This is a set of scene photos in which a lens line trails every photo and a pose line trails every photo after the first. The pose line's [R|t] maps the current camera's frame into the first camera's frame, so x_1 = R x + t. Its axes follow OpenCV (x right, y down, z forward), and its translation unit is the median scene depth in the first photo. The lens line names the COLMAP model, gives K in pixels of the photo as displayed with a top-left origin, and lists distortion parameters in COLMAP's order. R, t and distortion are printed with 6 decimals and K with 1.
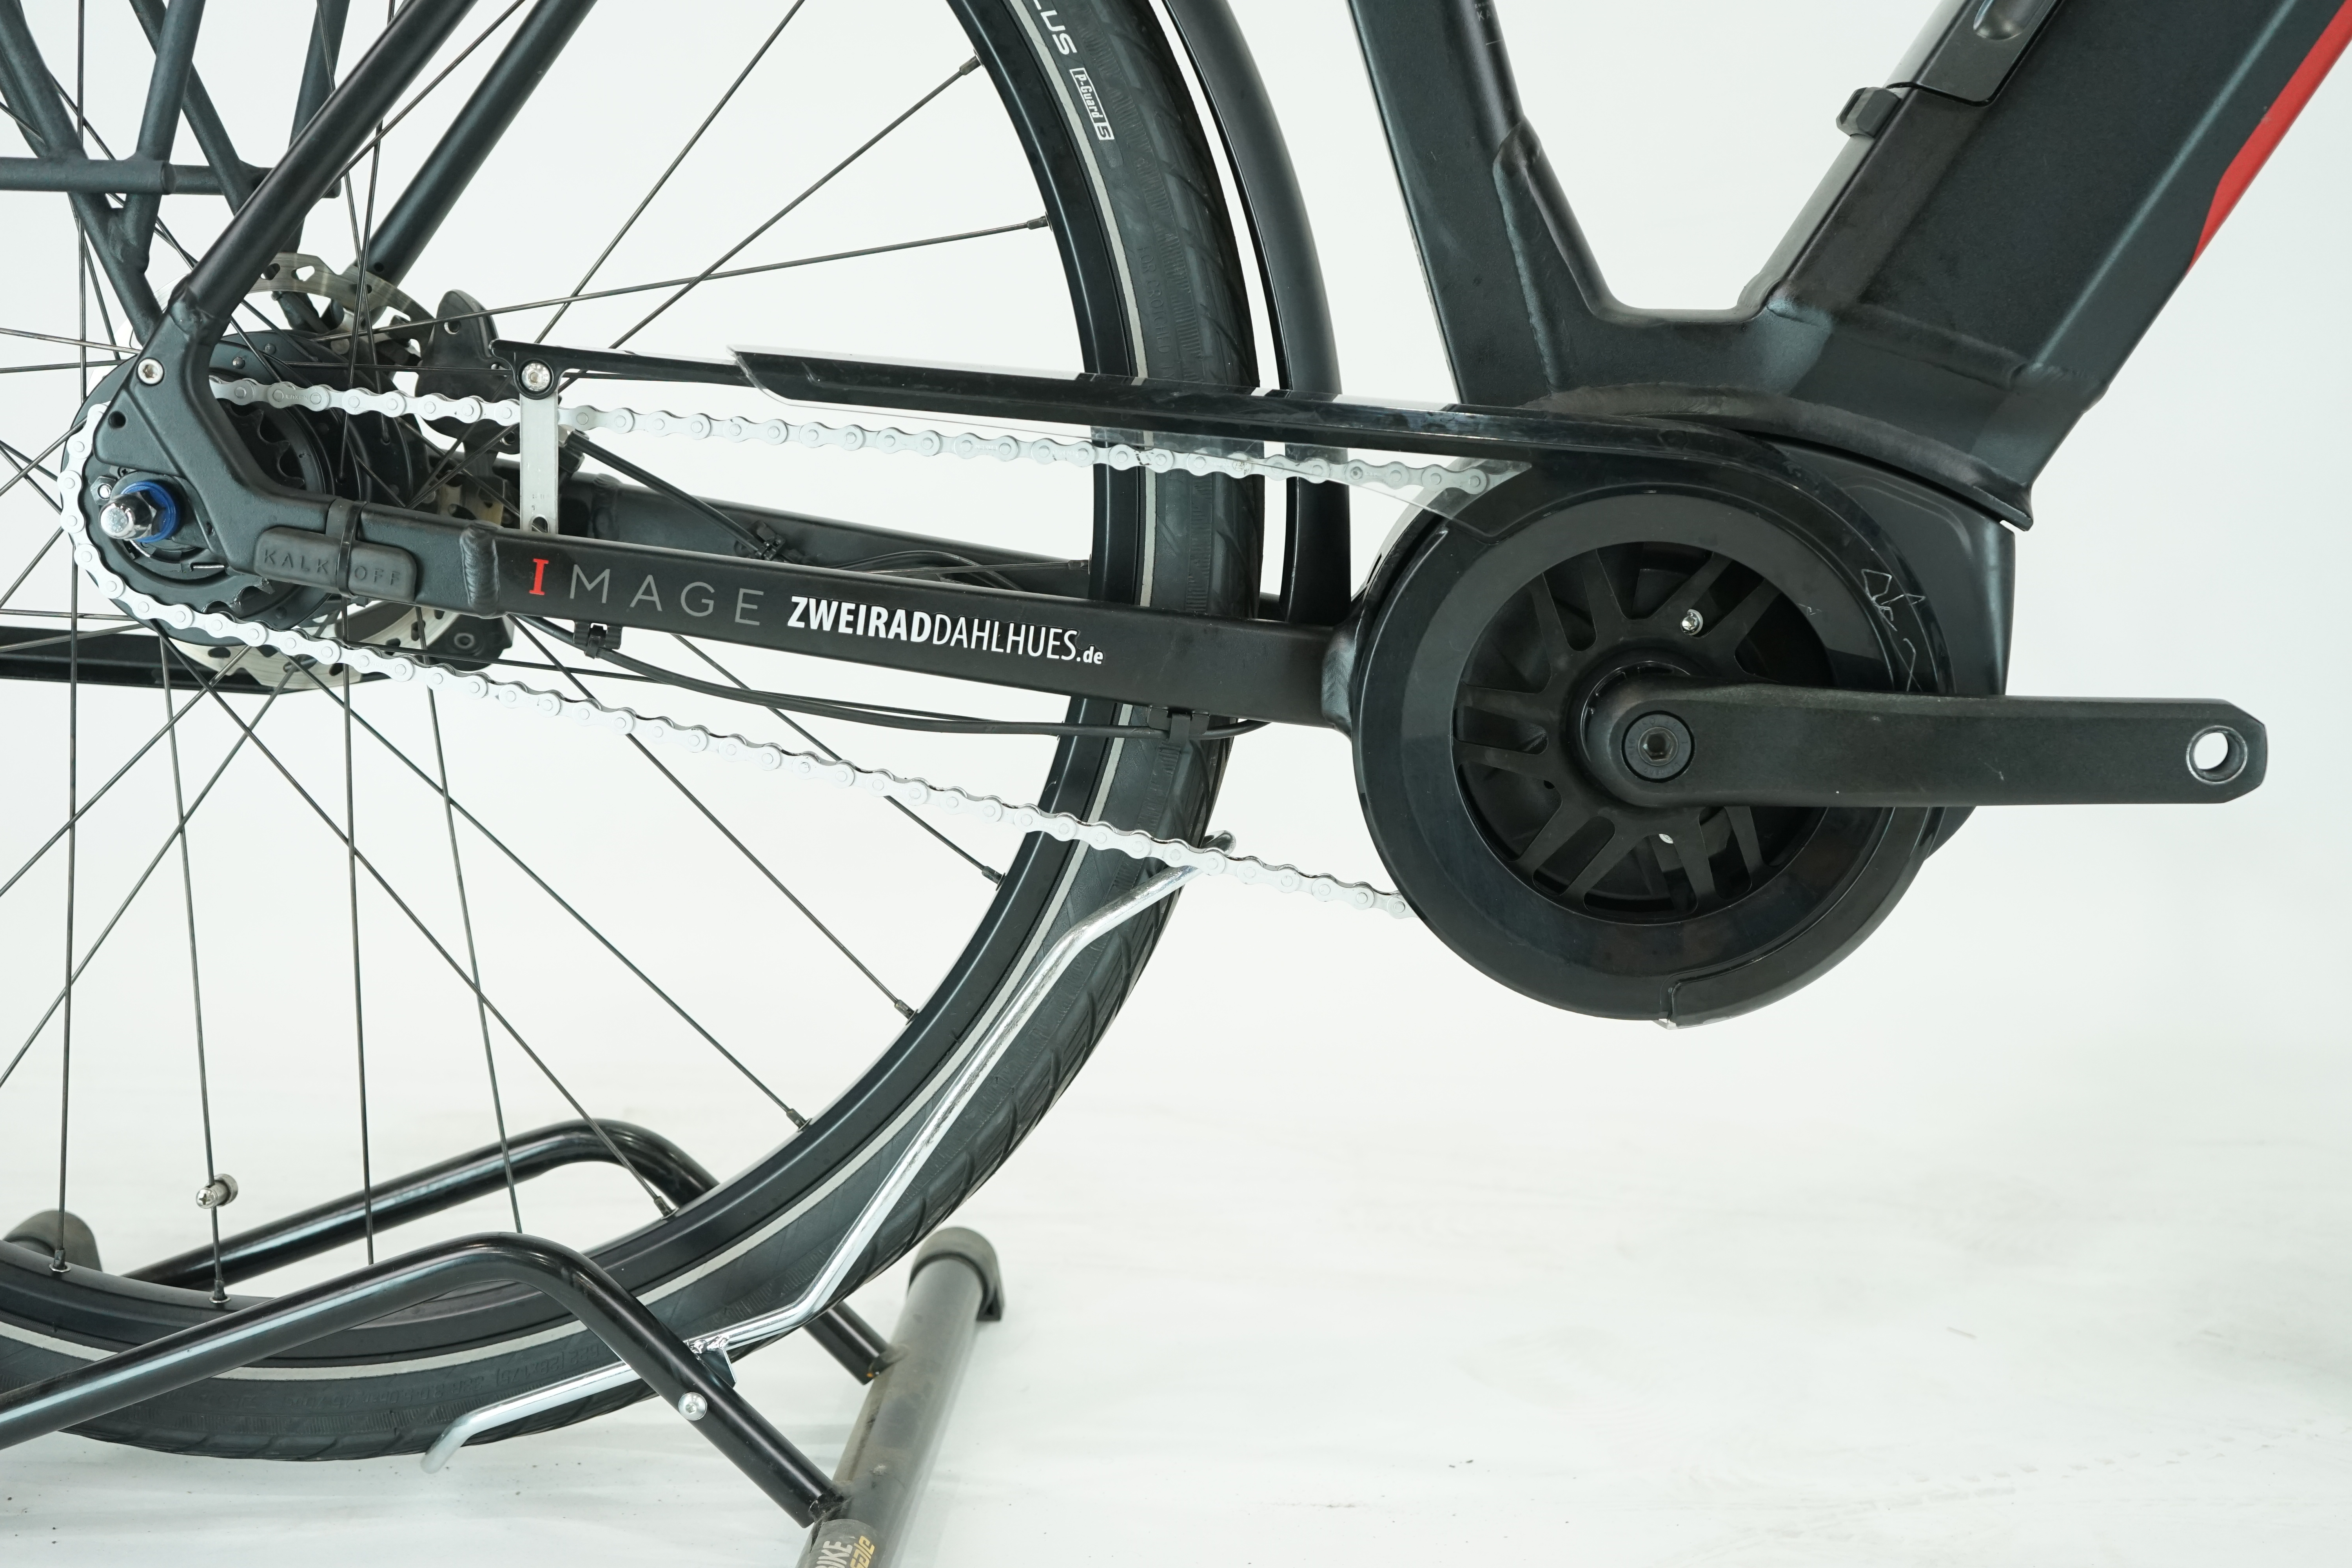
lens RADIAL K [[2981.6, 0, 1176.0], [0, 2981.6, 784.0], [0, 0, 1]] dist [0.003788, 0.014722]
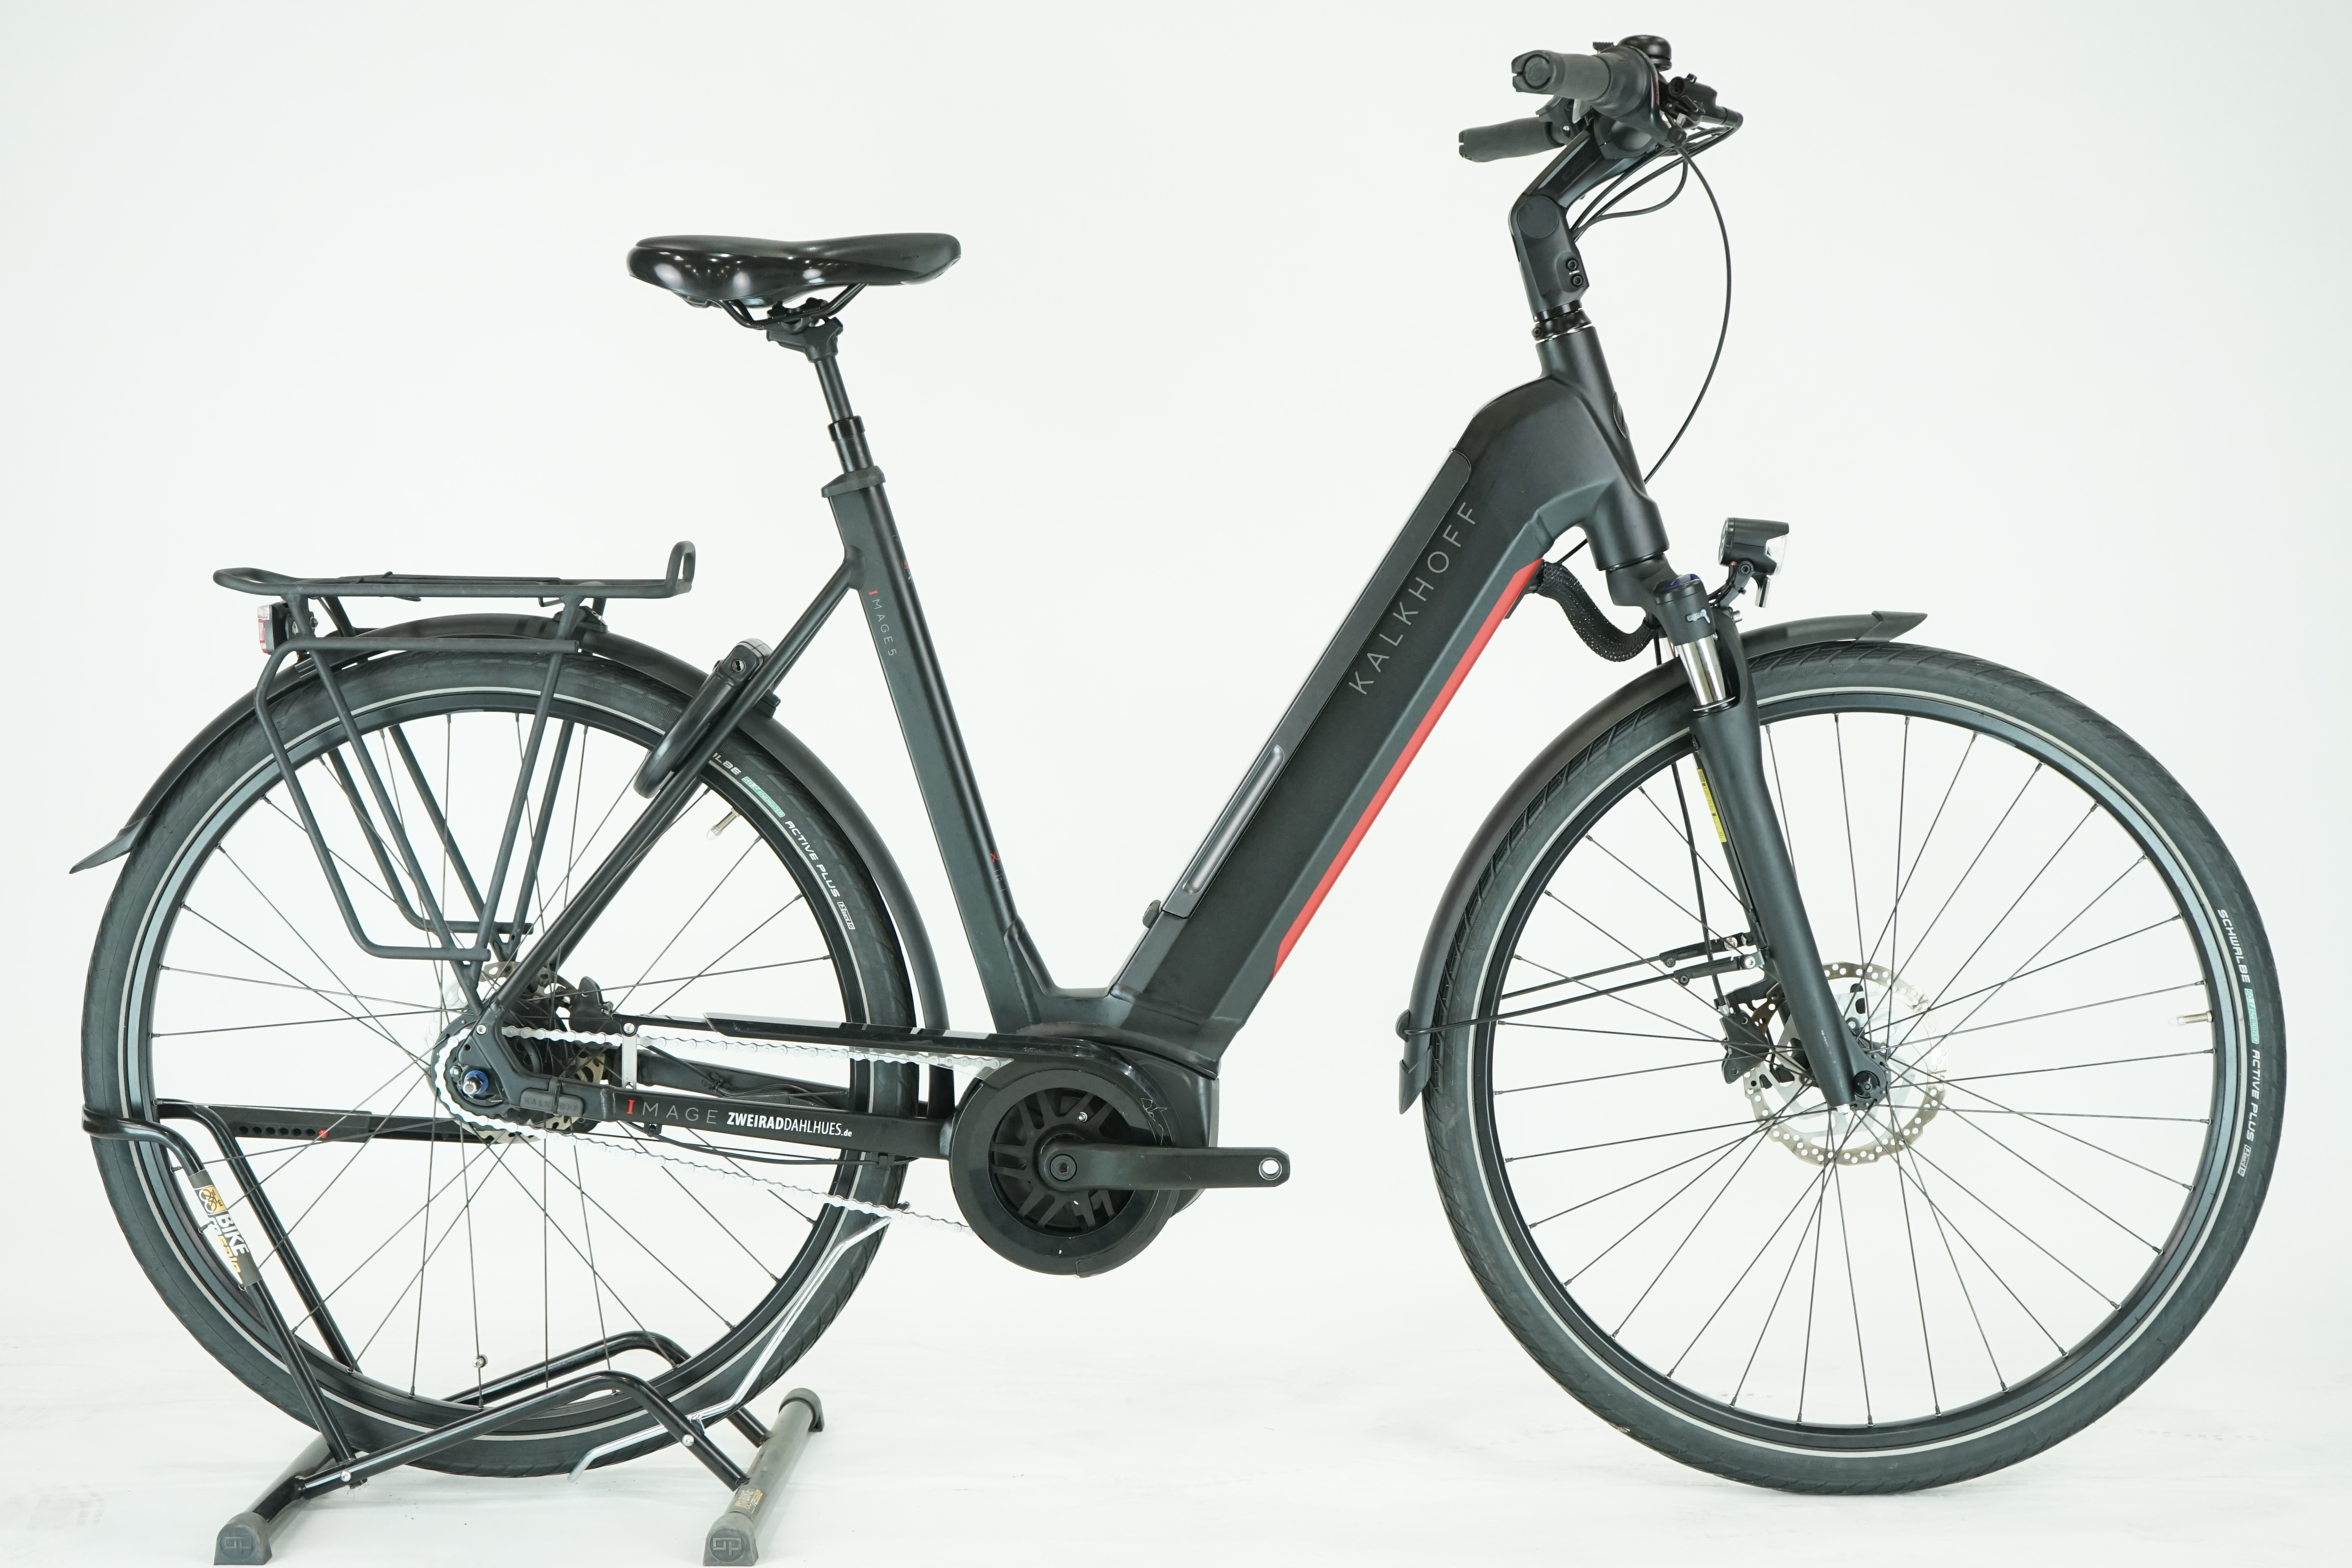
lens RADIAL K [[3642.5, 0, 1175.5], [0, 3642.5, 726.3], [0, 0, 1]] dist [-0.019161, -0.041127]
pose [[0.999856, -0.012100, 0.011923, 0.214452], [0.013233, 0.994889, -0.100104, -0.072505], [-0.010651, 0.100247, 0.994906, -2.080750]]
